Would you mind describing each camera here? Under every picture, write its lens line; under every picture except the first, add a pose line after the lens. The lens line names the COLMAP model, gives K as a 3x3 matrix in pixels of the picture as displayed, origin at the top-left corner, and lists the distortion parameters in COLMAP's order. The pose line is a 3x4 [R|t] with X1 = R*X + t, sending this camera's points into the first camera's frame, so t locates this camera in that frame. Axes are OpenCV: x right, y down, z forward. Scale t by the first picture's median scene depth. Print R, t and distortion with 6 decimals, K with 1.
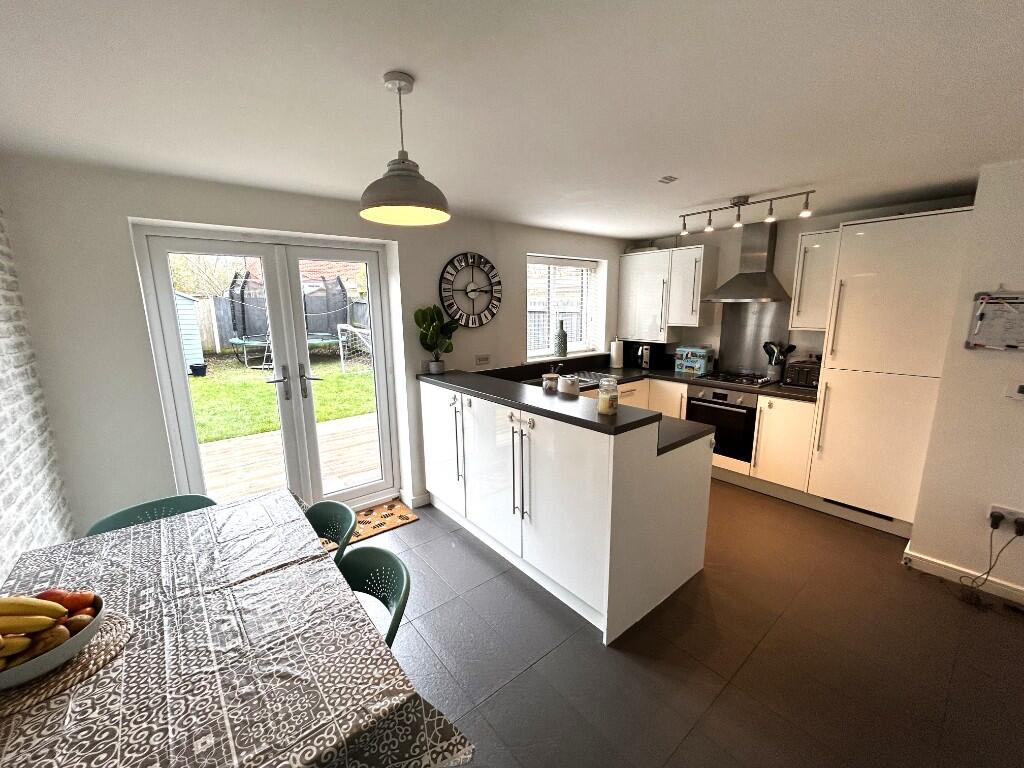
lens RADIAL K [[412.5, 0, 512.6], [0, 412.5, 383.1], [0, 0, 1]] dist [0.003465, -0.000148]
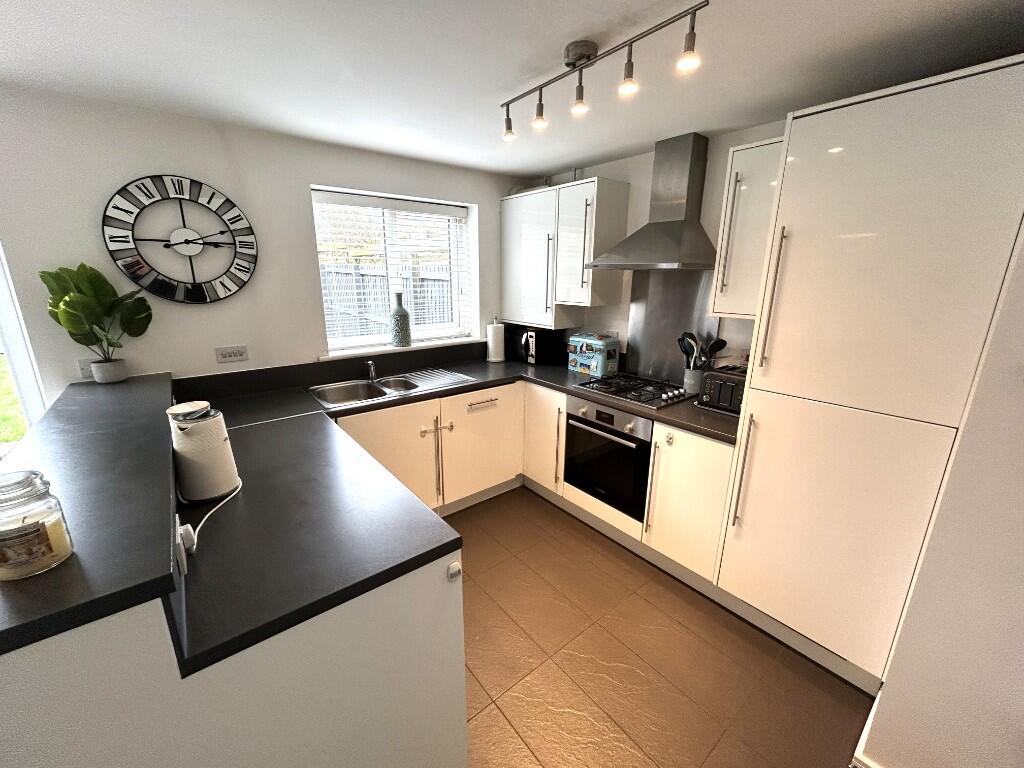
lens RADIAL K [[412.5, 0, 511.0], [0, 412.5, 384.4], [0, 0, 1]] dist [0.003465, -0.000148]
pose [[0.999862, 0.016286, -0.003412, 0.329183], [-0.015968, 0.996796, 0.078372, -0.062301], [0.004677, -0.078307, 0.996918, 0.333508]]
